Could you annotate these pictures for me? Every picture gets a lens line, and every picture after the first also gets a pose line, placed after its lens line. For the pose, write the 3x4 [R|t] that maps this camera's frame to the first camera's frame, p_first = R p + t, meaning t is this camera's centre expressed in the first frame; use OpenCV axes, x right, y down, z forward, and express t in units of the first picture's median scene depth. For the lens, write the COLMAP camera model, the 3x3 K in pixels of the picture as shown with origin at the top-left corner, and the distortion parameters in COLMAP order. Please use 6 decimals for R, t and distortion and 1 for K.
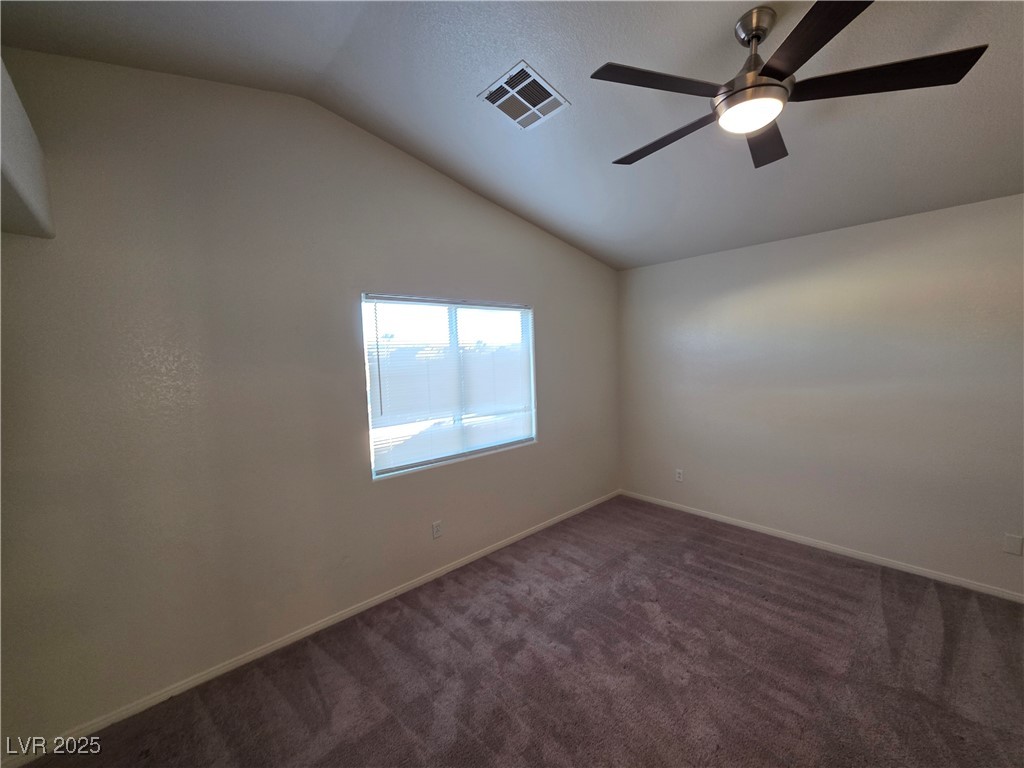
lens RADIAL K [[413.8, 0, 512.0], [0, 413.8, 384.0], [0, 0, 1]] dist [0.001372, 0.000286]
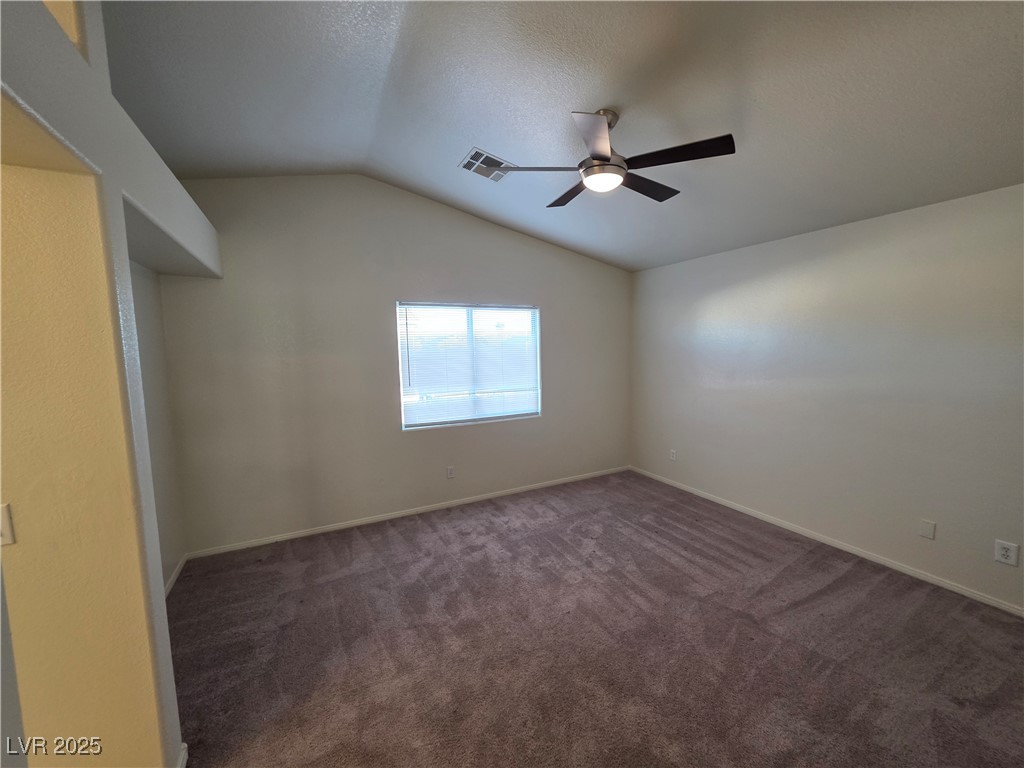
lens RADIAL K [[413.0, 0, 518.6], [0, 413.0, 384.0], [0, 0, 1]] dist [0.002759, 0.000094]
pose [[0.966414, 0.040216, -0.253826, 0.443385], [-0.033552, 0.998971, 0.030530, 0.012037], [0.254792, -0.020989, 0.966768, -0.308292]]
